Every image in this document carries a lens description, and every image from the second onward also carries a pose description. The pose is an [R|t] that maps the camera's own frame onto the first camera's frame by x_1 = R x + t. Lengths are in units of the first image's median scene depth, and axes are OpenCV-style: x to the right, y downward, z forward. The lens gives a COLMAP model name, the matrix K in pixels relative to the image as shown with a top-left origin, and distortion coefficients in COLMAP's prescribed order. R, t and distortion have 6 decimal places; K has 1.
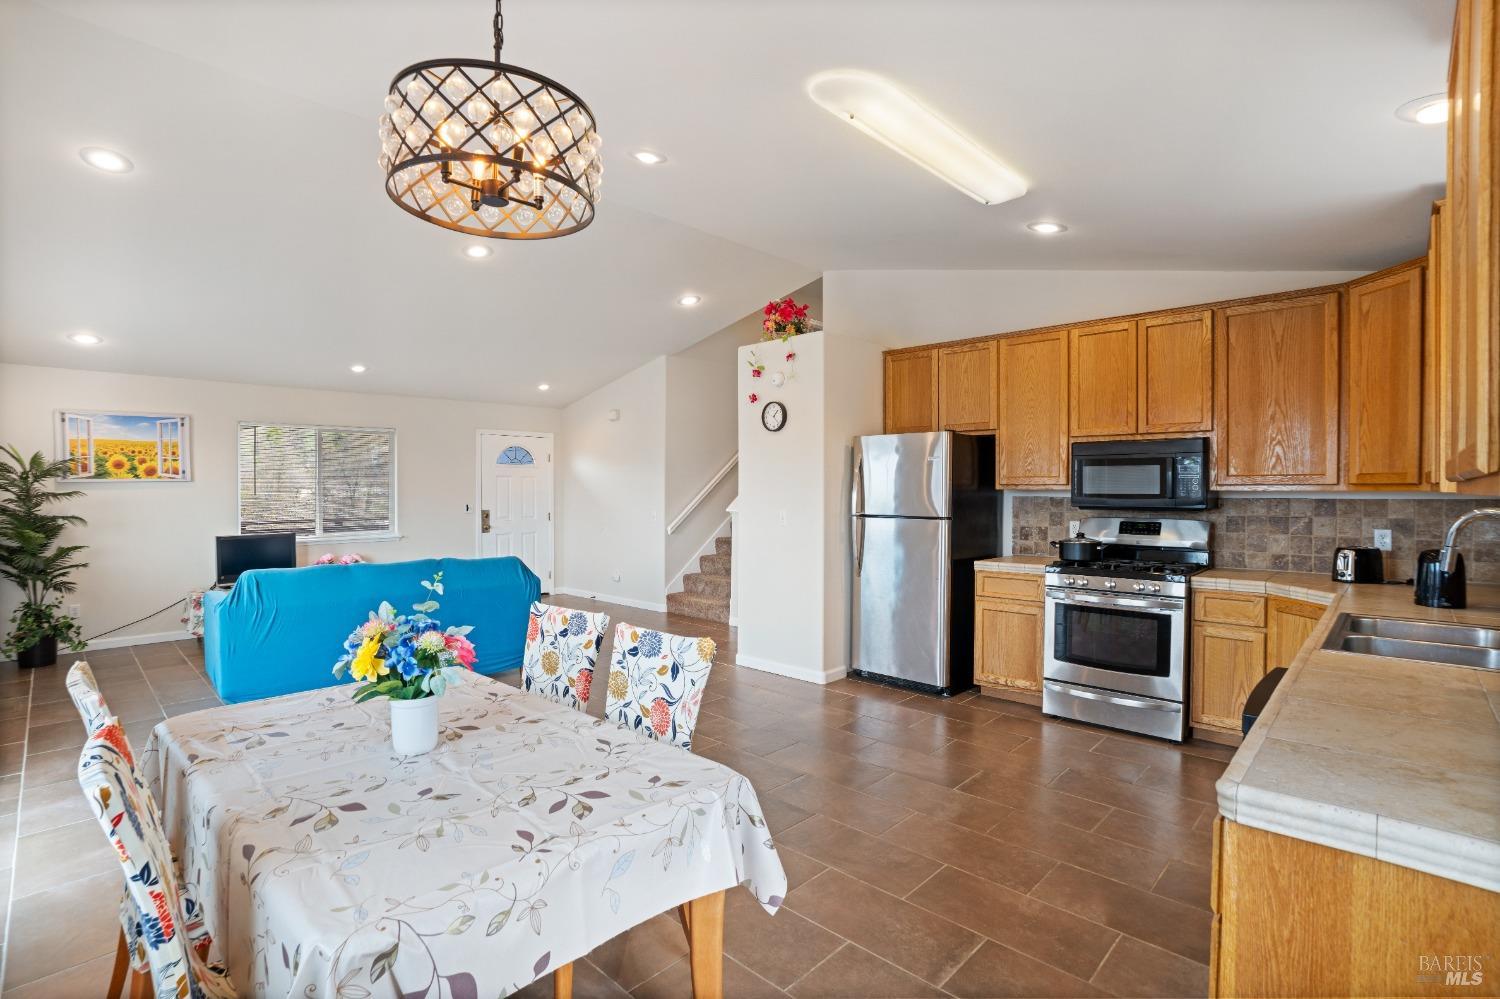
lens RADIAL K [[712.7, 0, 750.0], [0, 712.7, 499.5], [0, 0, 1]] dist [-0.043586, 0.000778]
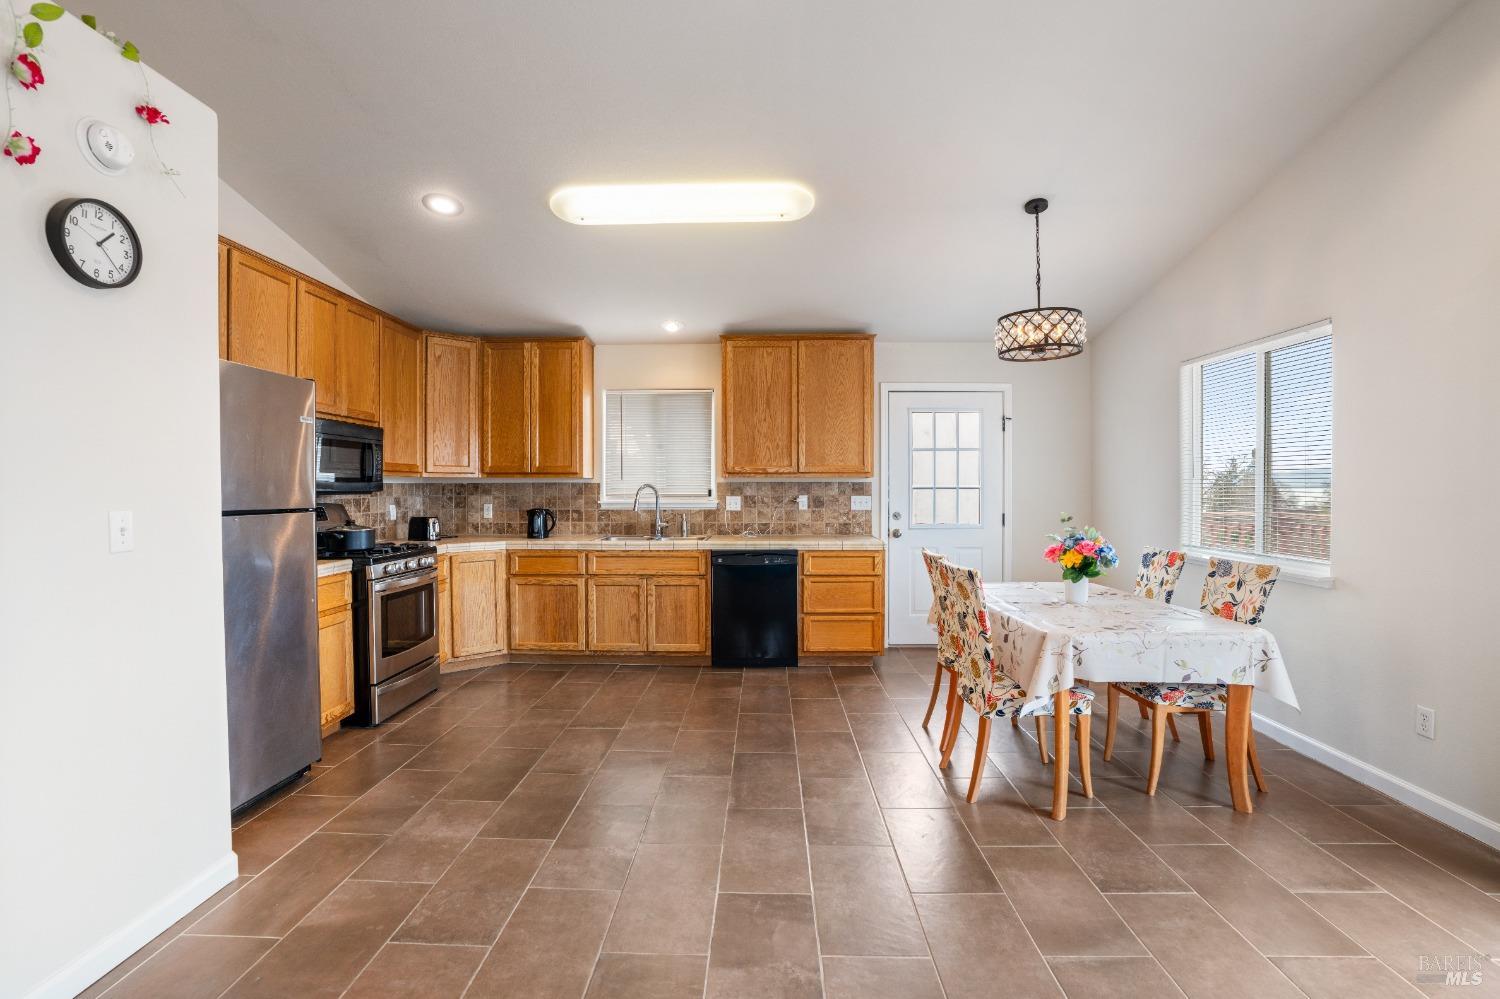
lens RADIAL K [[712.7, 0, 750.0], [0, 712.7, 499.5], [0, 0, 1]] dist [-0.043586, 0.000778]
pose [[-0.680489, -0.008440, 0.732709, -0.613328], [0.011920, 0.999674, 0.022586, 0.007822], [-0.732661, 0.024103, -0.680167, 1.410430]]
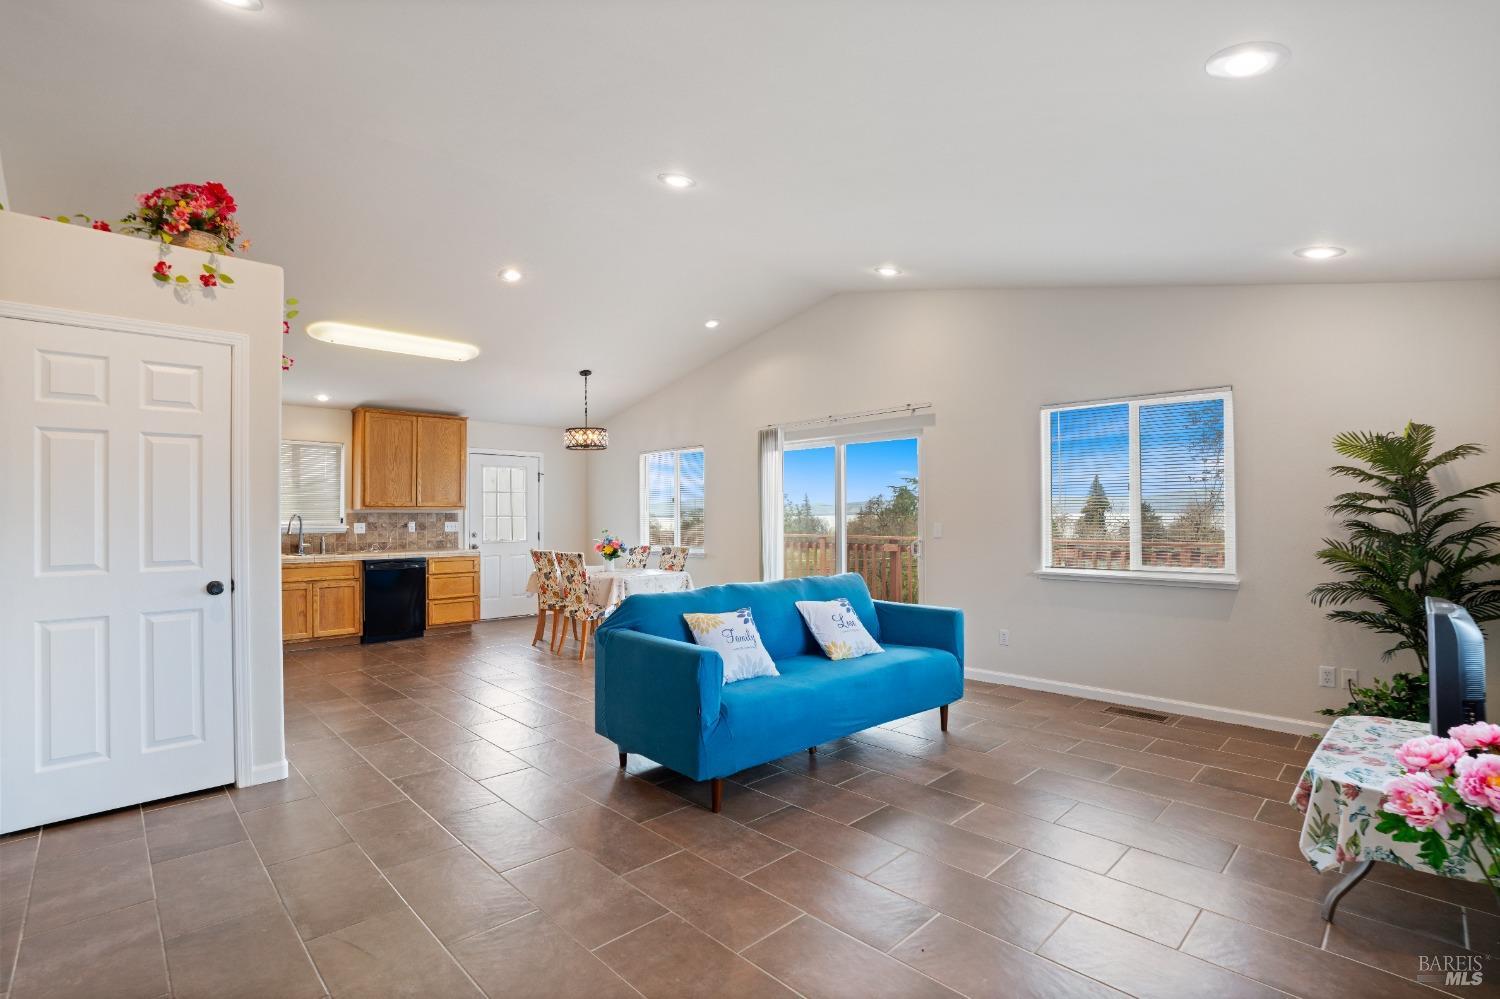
lens RADIAL K [[712.7, 0, 750.0], [0, 712.7, 499.5], [0, 0, 1]] dist [-0.043586, 0.000778]
pose [[-0.999741, 0.006744, 0.021751, -0.655035], [0.006511, 0.999921, -0.010735, -0.002663], [-0.021822, -0.010591, -0.999706, 2.311555]]
